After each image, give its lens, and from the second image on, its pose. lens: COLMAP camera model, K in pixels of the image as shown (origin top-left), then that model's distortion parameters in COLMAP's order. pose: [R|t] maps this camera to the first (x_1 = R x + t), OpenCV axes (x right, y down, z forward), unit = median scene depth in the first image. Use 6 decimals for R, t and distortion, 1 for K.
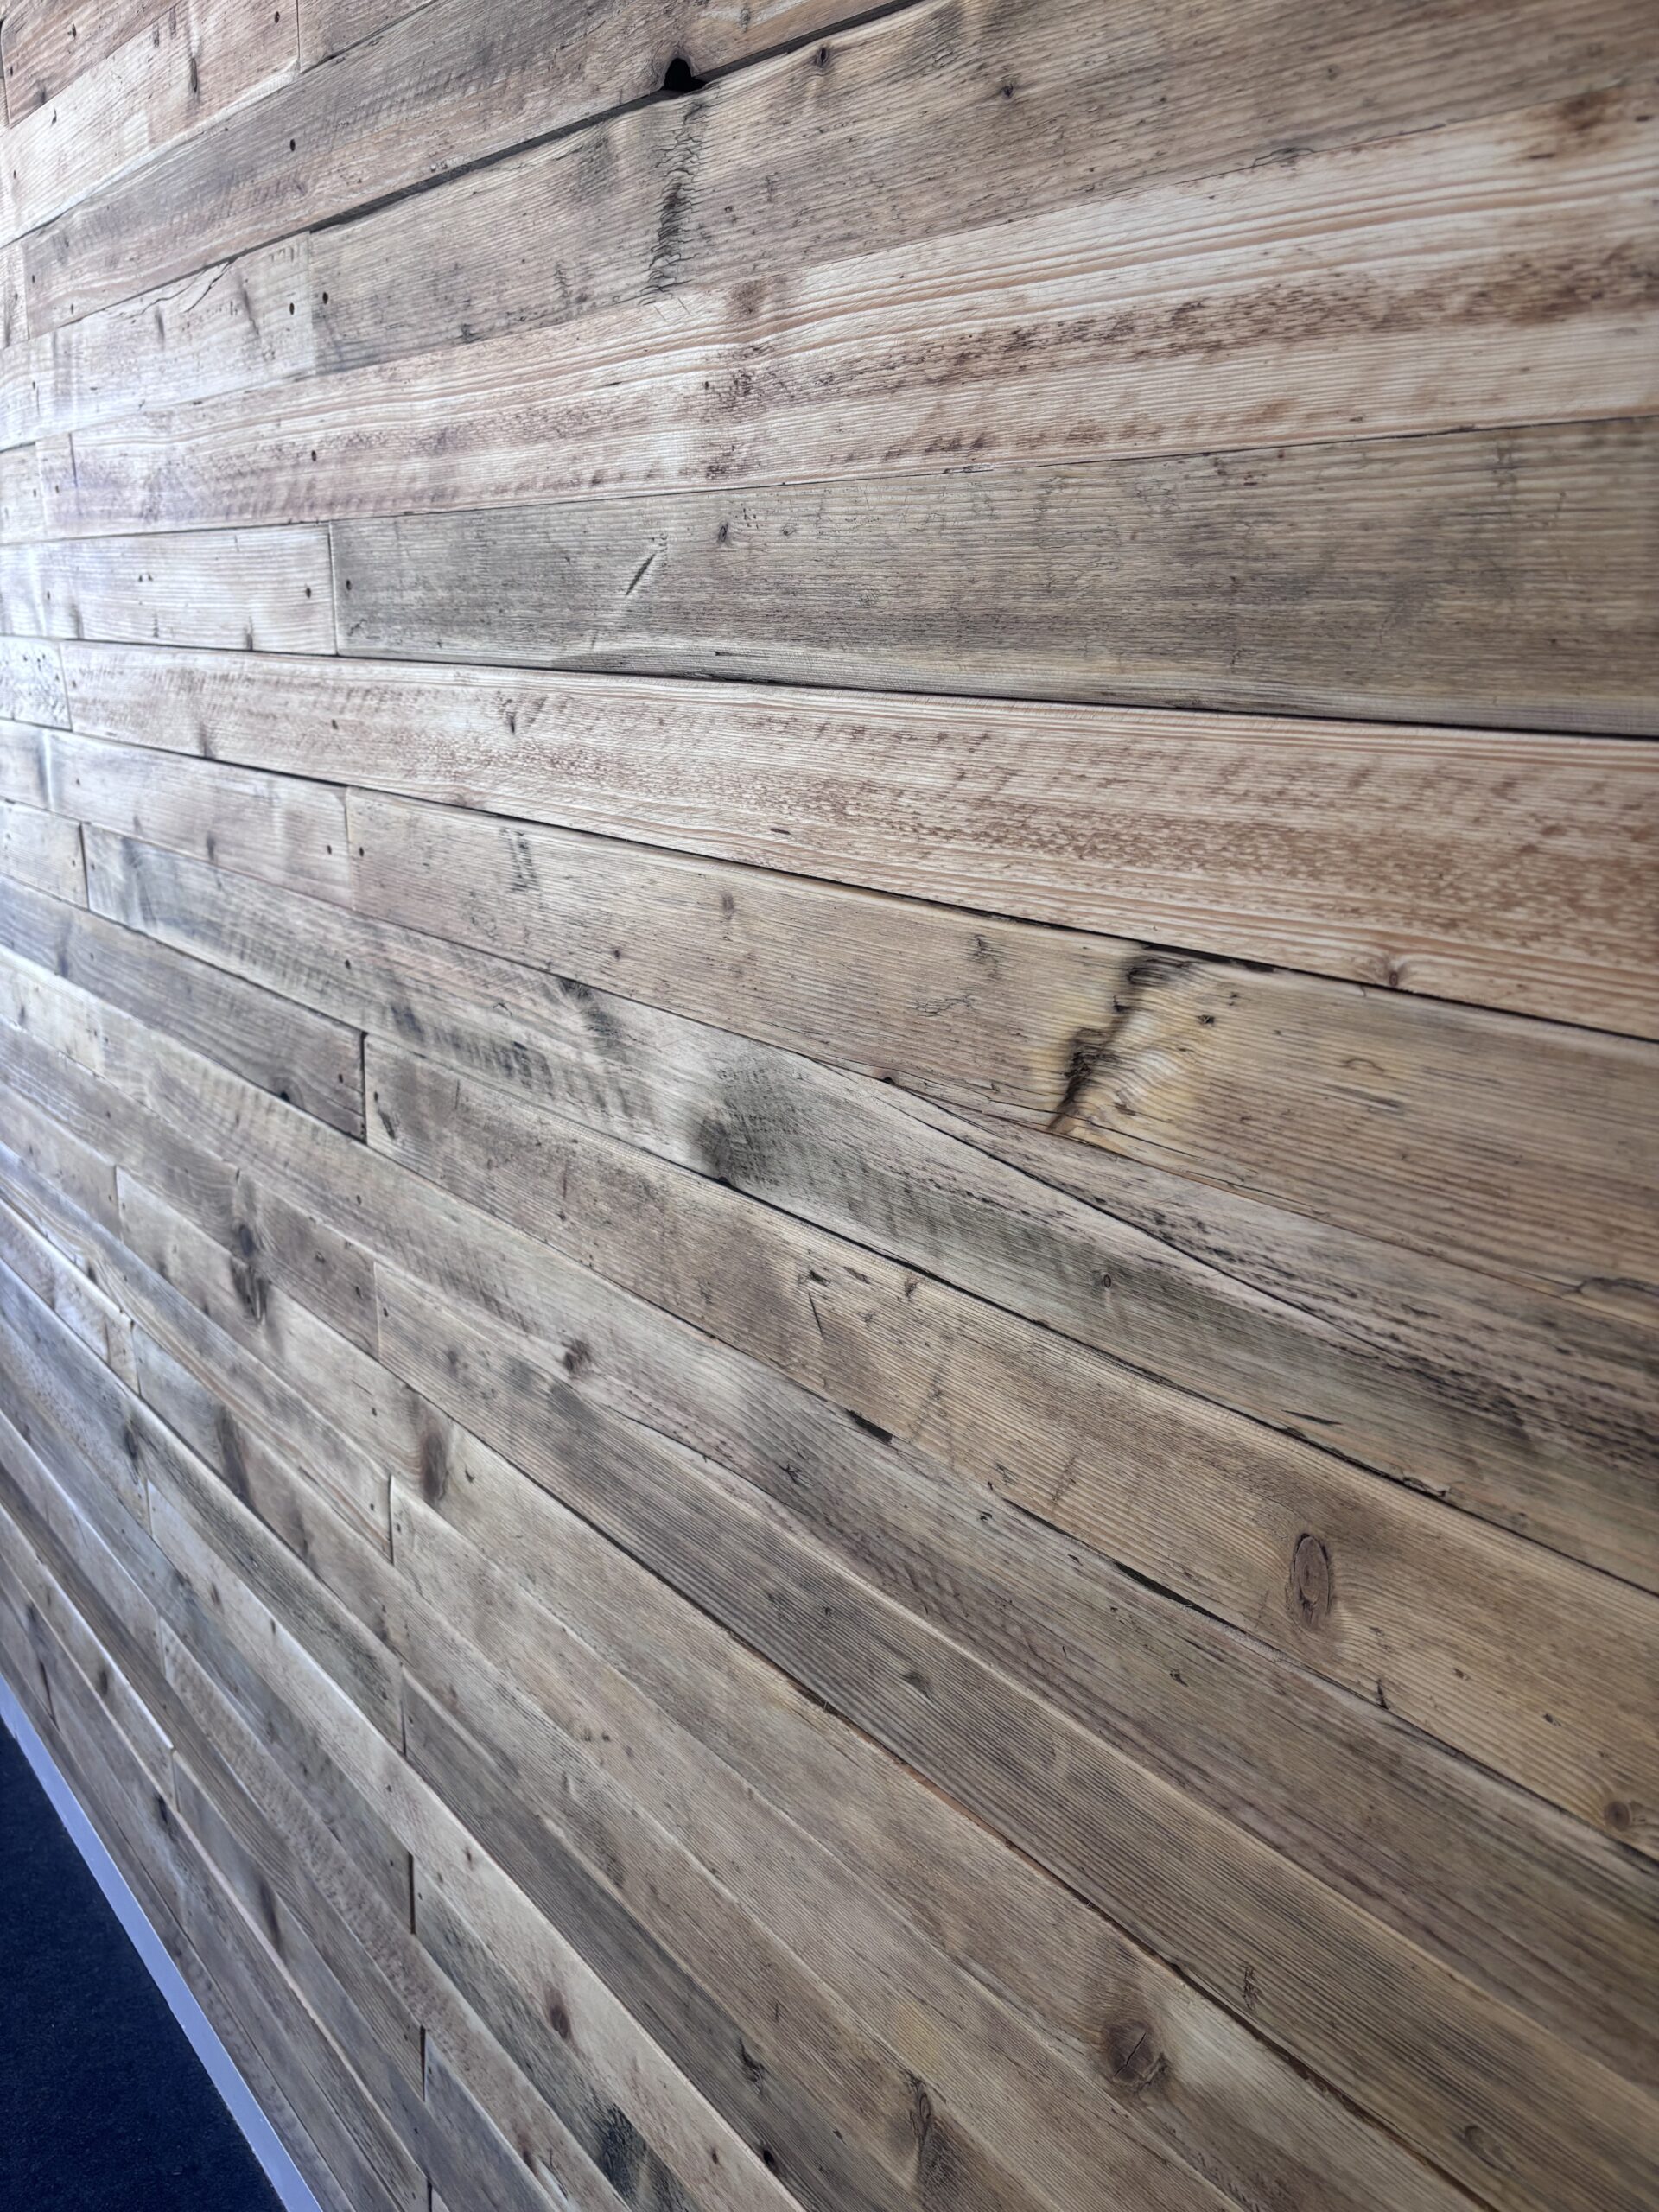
lens RADIAL K [[1677.8, 0, 852.8], [0, 1677.8, 1110.7], [0, 0, 1]] dist [0.047797, -0.062614]
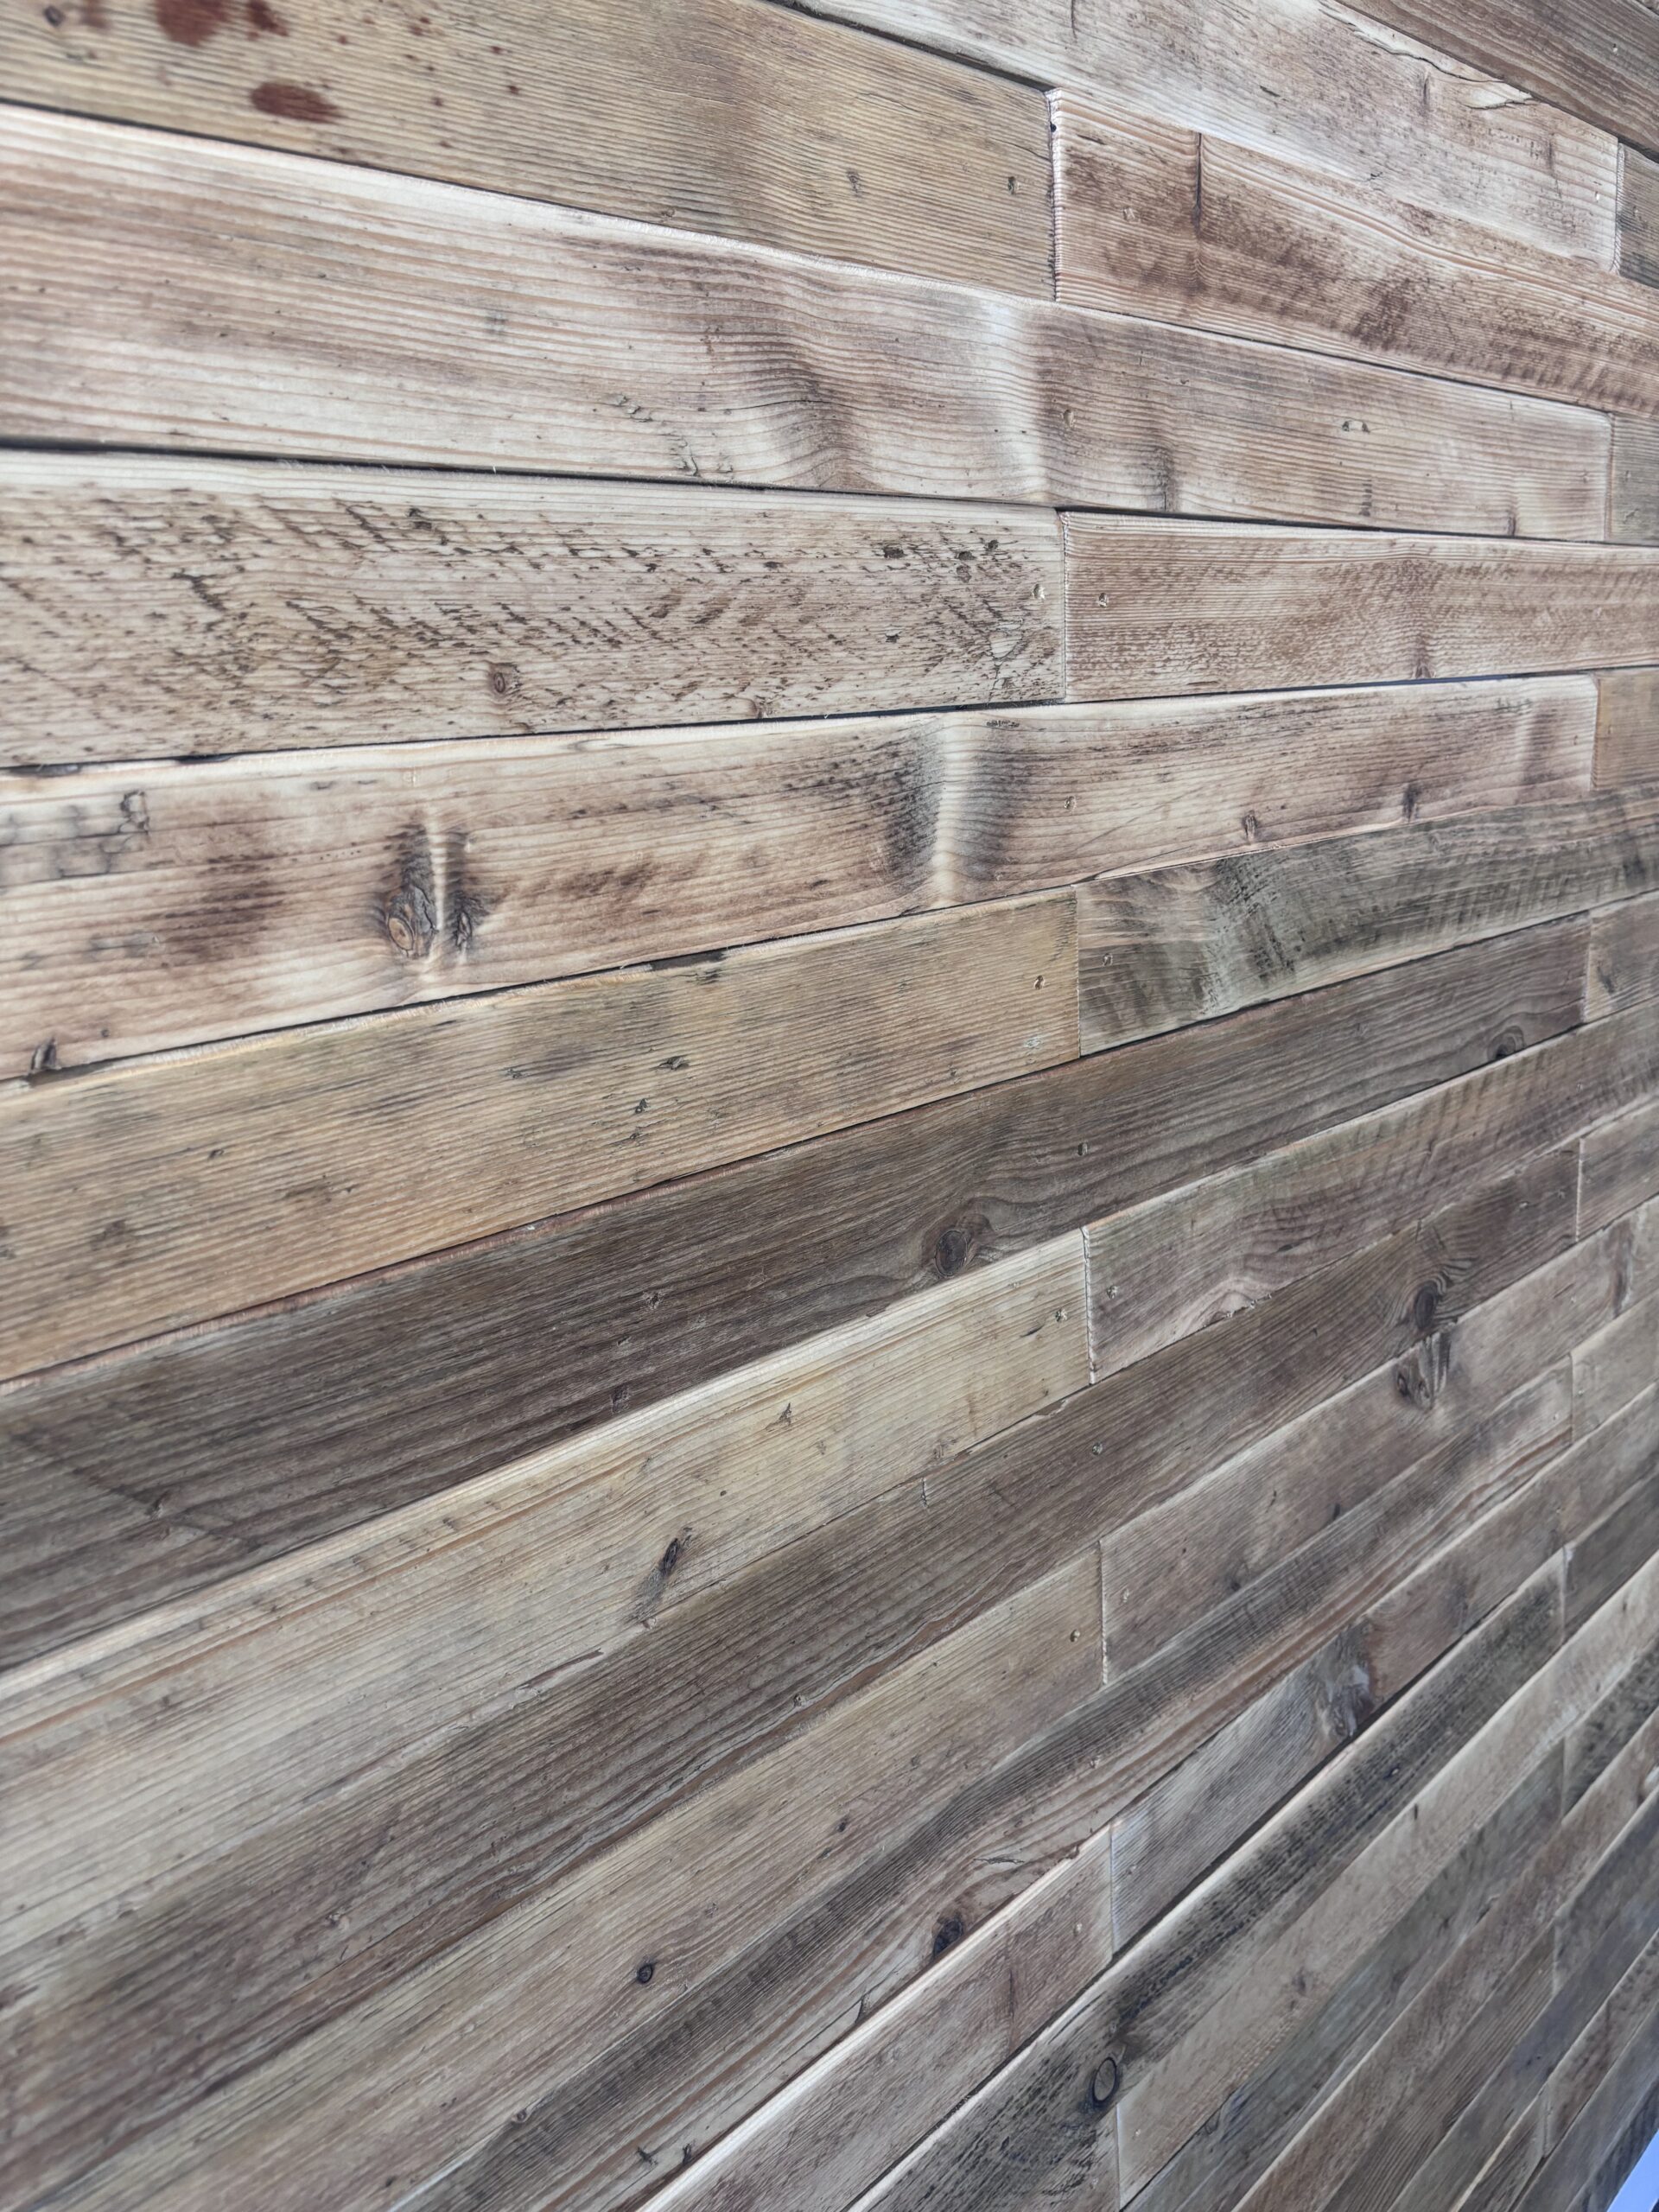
lens RADIAL K [[1677.8, 0, 852.8], [0, 1677.8, 1110.7], [0, 0, 1]] dist [0.047797, -0.062614]
pose [[-0.085844, -0.246274, 0.965391, -1.568248], [0.325389, 0.908904, 0.260798, -0.431808], [-0.941675, 0.336516, 0.002111, 1.791249]]
